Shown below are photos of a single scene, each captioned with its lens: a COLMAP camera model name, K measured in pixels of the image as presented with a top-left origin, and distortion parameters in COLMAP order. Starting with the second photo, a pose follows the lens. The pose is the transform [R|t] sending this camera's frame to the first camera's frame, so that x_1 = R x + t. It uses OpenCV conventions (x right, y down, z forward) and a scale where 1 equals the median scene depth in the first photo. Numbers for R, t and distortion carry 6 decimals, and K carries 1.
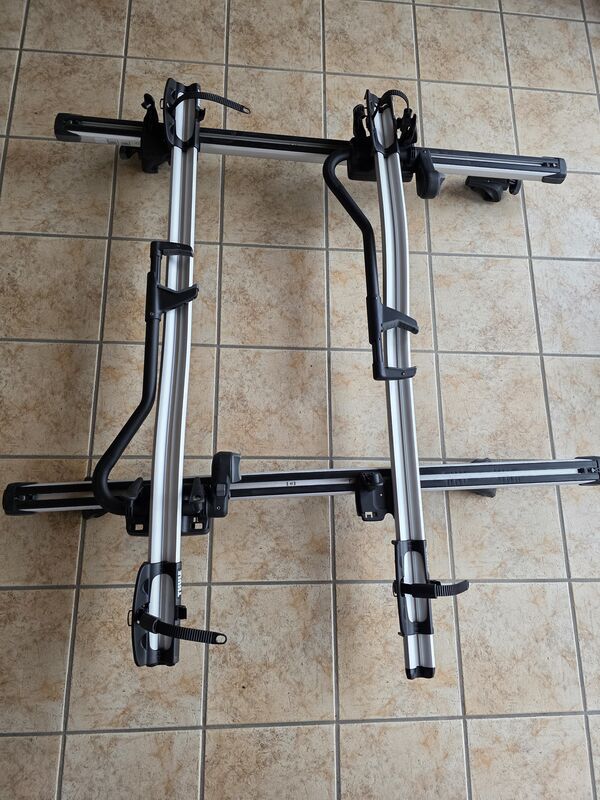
lens RADIAL K [[552.2, 0, 315.8], [0, 552.2, 399.5], [0, 0, 1]] dist [0.066008, -0.074978]
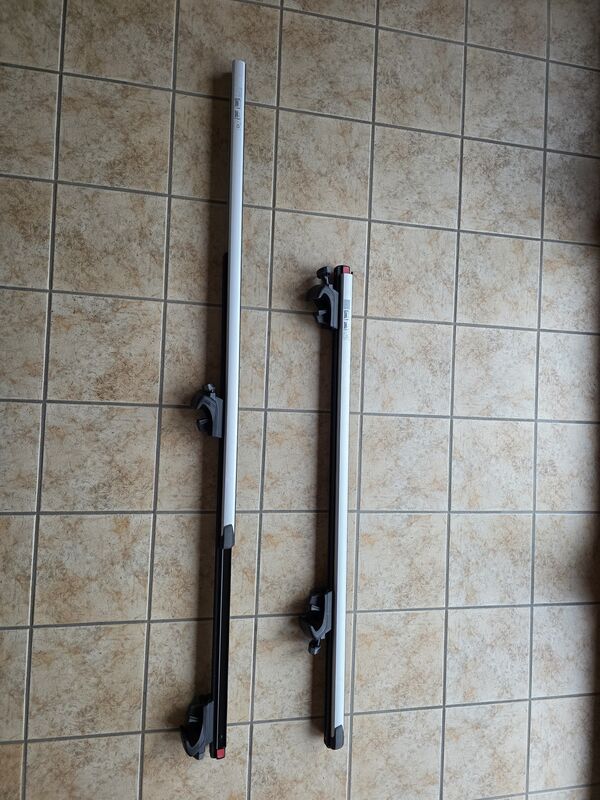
lens RADIAL K [[478.4, 0, 296.8], [0, 478.4, 377.4], [0, 0, 1]] dist [0.047171, -0.037827]
pose [[0.994114, 0.055330, 0.093143, -0.009027], [-0.075083, 0.971656, 0.224160, -0.672657], [-0.078100, -0.229834, 0.970091, 0.175935]]
